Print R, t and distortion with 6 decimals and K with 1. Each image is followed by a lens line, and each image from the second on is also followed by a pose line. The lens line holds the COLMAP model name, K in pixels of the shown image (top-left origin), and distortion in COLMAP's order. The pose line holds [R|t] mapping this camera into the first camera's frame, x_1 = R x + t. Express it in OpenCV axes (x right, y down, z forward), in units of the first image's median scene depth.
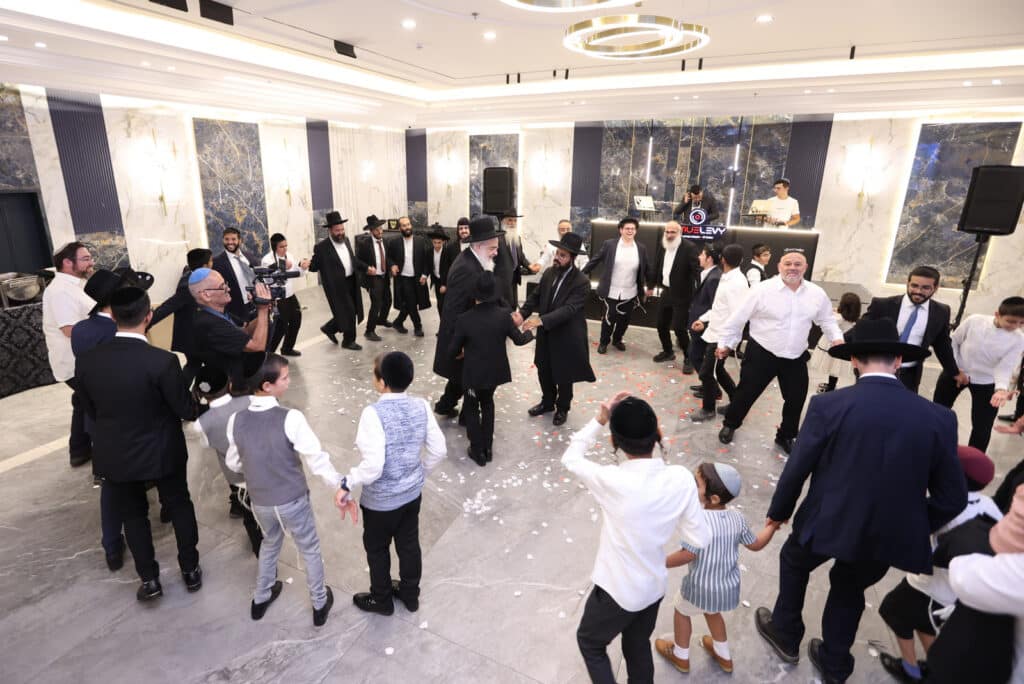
lens RADIAL K [[486.8, 0, 512.0], [0, 486.8, 342.0], [0, 0, 1]] dist [-0.038581, 0.010673]
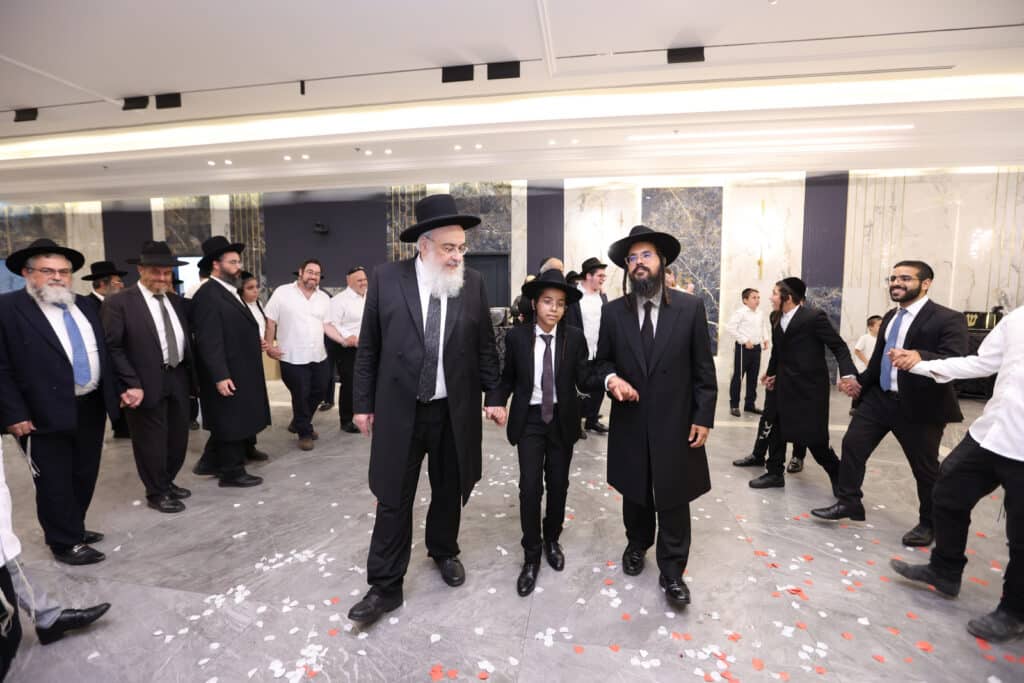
lens RADIAL K [[486.8, 0, 512.0], [0, 486.8, 341.5], [0, 0, 1]] dist [-0.038581, 0.010673]
pose [[0.243084, 0.097557, -0.965087, 0.297679], [-0.315723, 0.948710, 0.016378, -0.075749], [0.917186, 0.300719, 0.261417, 0.532395]]
